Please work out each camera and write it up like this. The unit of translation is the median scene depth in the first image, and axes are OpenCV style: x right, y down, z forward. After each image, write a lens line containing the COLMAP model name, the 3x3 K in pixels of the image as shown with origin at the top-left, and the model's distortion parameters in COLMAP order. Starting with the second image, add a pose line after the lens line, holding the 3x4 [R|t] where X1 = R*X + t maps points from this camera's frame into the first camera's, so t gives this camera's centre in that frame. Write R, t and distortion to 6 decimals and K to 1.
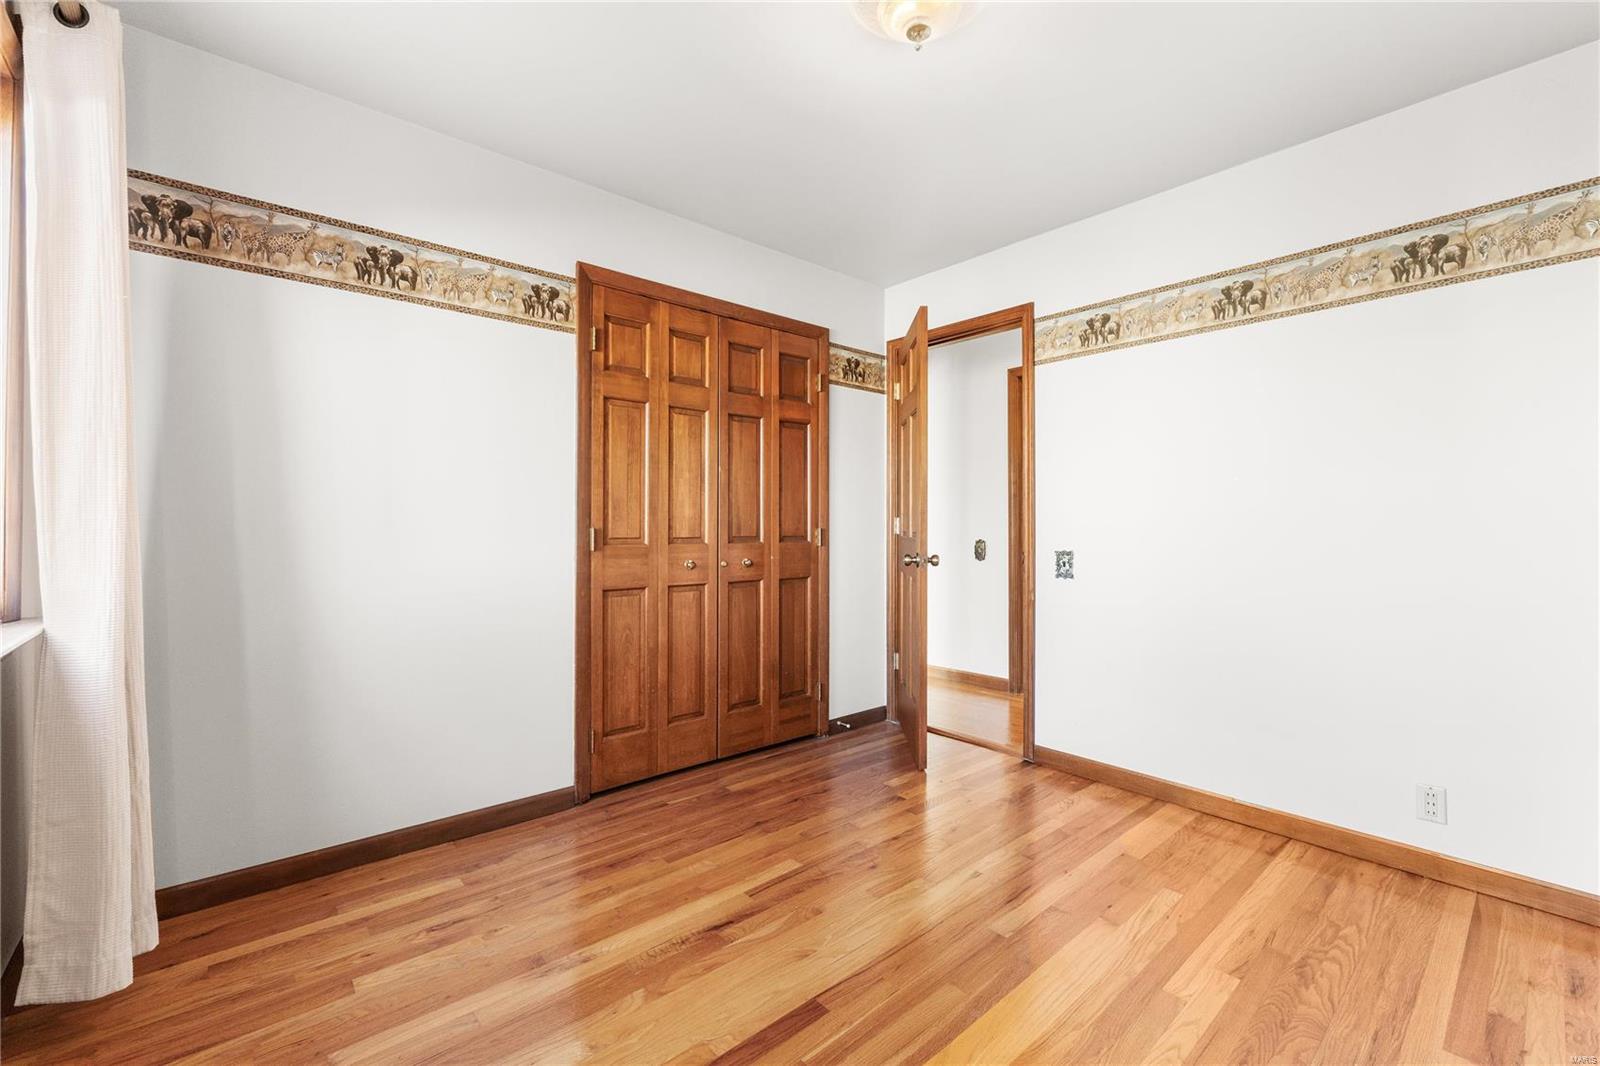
lens RADIAL K [[675.4, 0, 806.2], [0, 675.4, 518.1], [0, 0, 1]] dist [-0.007957, 0.000011]
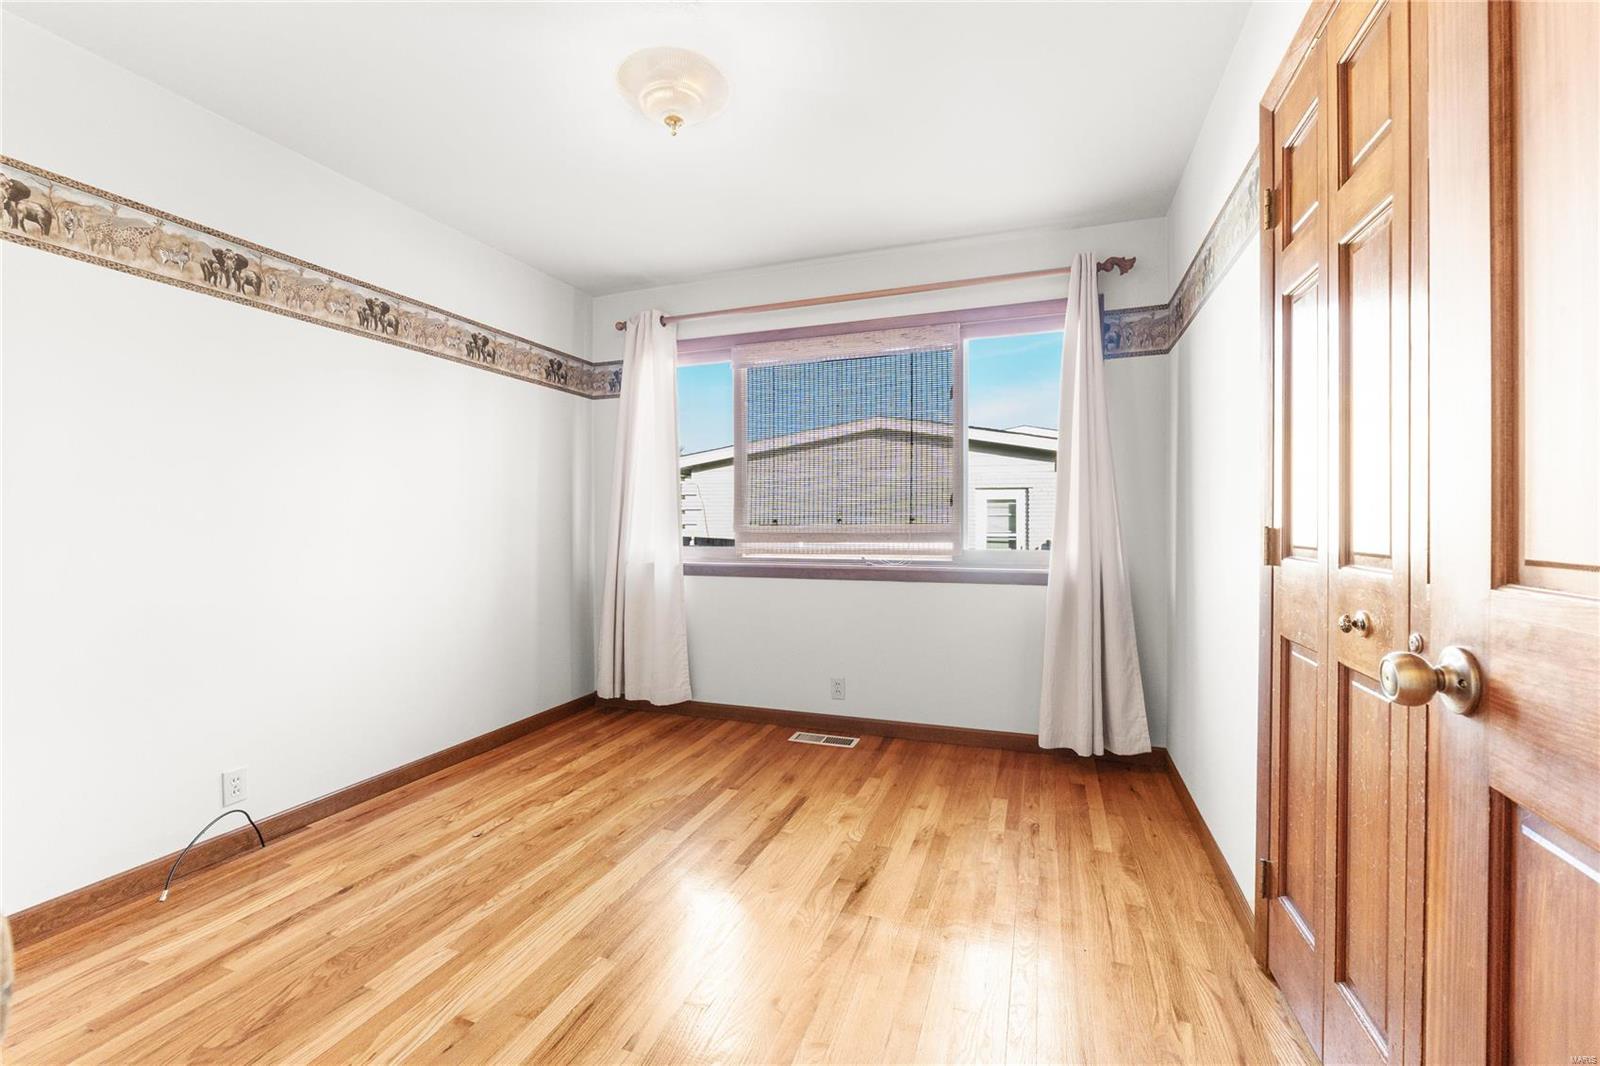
lens RADIAL K [[675.4, 0, 806.2], [0, 675.4, 518.1], [0, 0, 1]] dist [-0.007957, 0.000011]
pose [[0.869758, -0.001891, 0.493476, -0.379433], [-0.001616, 0.999976, 0.006680, -0.008036], [-0.493477, -0.006607, 0.869734, -0.318112]]
